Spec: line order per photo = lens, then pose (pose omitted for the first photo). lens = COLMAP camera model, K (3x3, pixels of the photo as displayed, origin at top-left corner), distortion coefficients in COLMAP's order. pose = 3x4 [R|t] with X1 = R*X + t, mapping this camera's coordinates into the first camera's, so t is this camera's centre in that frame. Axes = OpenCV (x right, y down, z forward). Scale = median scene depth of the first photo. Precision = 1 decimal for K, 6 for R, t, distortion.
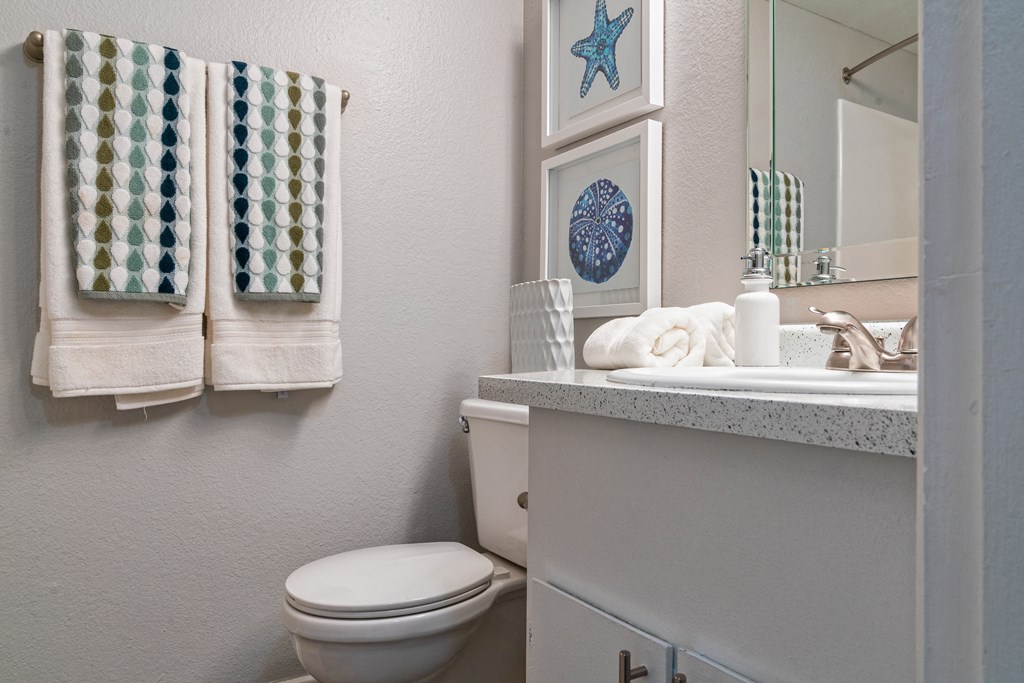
lens RADIAL K [[692.8, 0, 507.9], [0, 692.8, 342.8], [0, 0, 1]] dist [-0.023741, -0.000701]
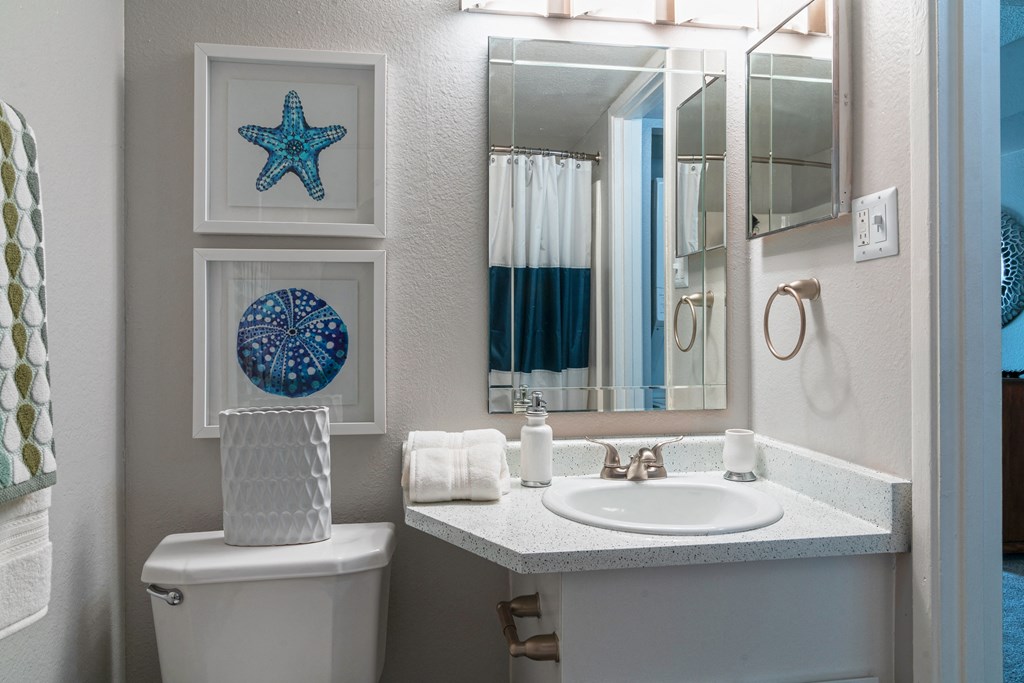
lens RADIAL K [[692.8, 0, 511.0], [0, 692.8, 336.4], [0, 0, 1]] dist [-0.023741, -0.000701]
pose [[0.407792, -0.013268, 0.912979, -0.619203], [0.006667, 0.999911, 0.011554, -0.181730], [-0.913051, 0.001375, 0.407844, 0.348030]]
